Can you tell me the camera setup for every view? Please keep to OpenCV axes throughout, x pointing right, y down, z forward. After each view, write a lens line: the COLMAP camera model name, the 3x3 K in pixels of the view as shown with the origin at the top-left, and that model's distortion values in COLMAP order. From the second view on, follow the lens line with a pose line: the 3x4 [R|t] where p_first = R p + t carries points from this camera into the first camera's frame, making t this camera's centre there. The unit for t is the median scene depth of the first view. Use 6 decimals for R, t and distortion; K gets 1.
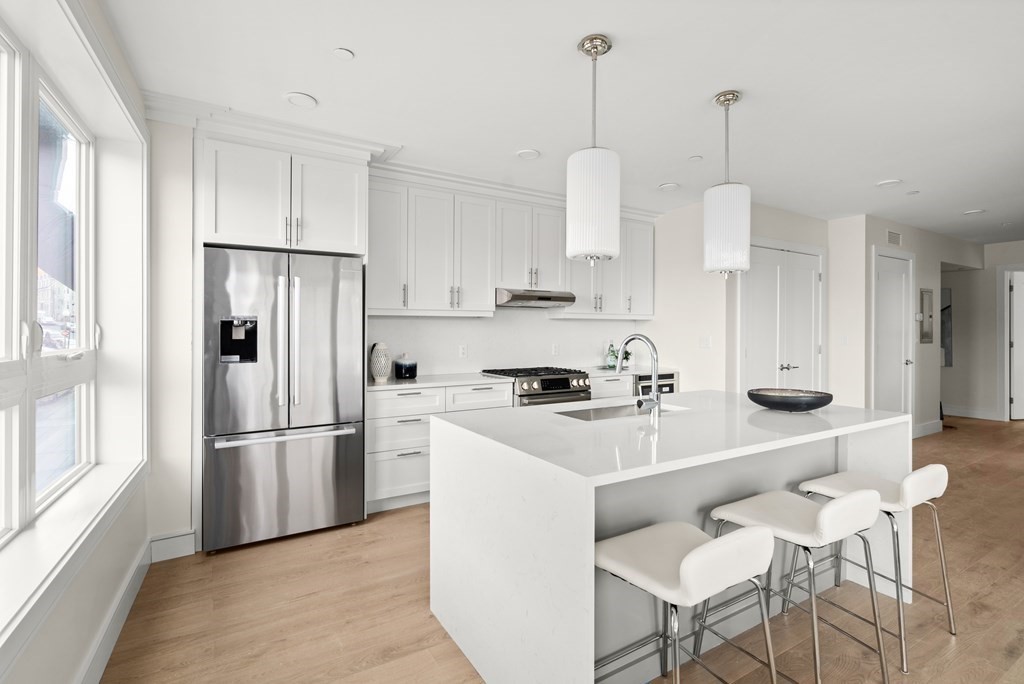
lens RADIAL K [[466.1, 0, 512.8], [0, 466.1, 334.1], [0, 0, 1]] dist [-0.000460, 0.000100]
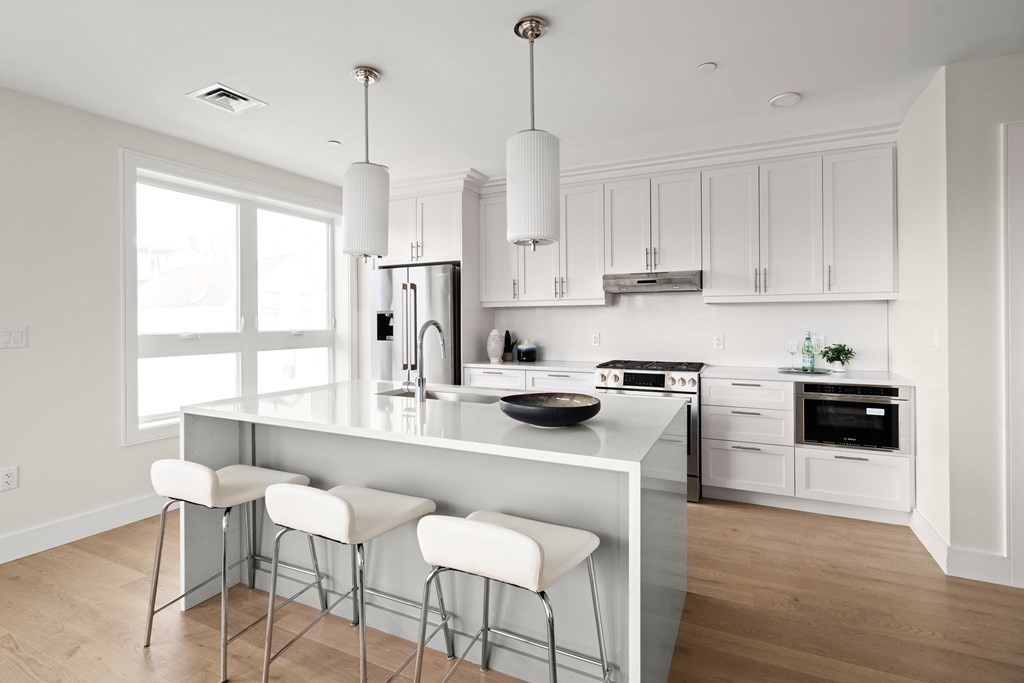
lens RADIAL K [[481.3, 0, 514.3], [0, 481.3, 324.9], [0, 0, 1]] dist [-0.004717, 0.000076]
pose [[0.570682, 0.003654, -0.821163, 0.713012], [-0.002399, 0.999993, 0.002782, 0.002461], [0.821167, 0.000382, 0.570687, 0.301044]]
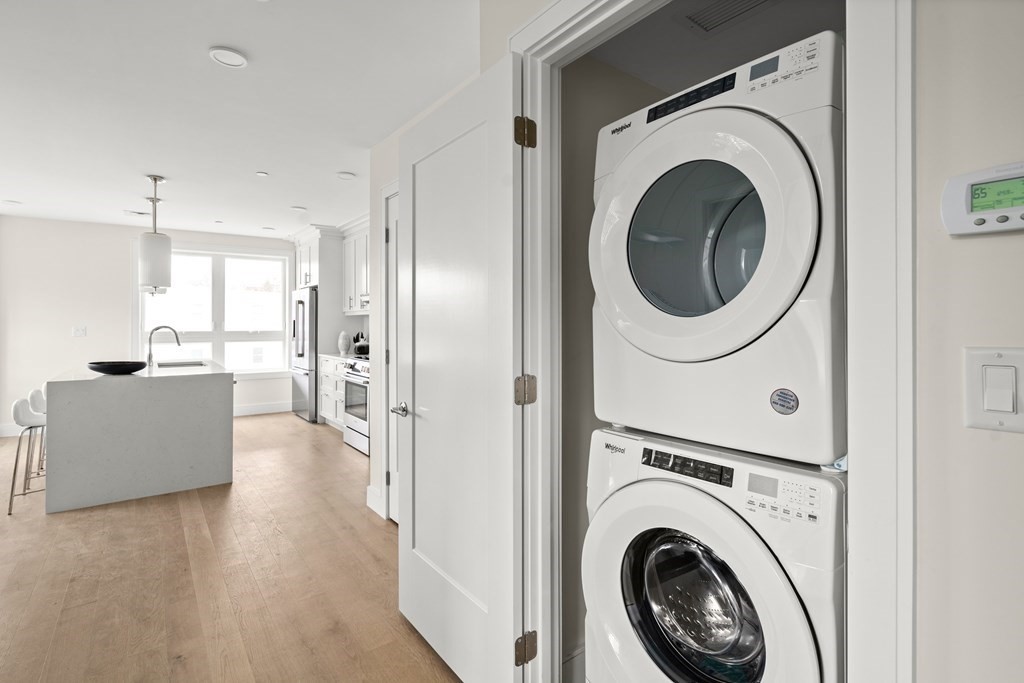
lens RADIAL K [[481.3, 0, 514.3], [0, 481.3, 324.9], [0, 0, 1]] dist [-0.004717, 0.000076]
pose [[0.136553, -0.000423, -0.990633, 1.453617], [-0.008254, 0.999965, -0.001565, -0.007356], [0.990598, 0.008390, 0.136545, 1.275946]]
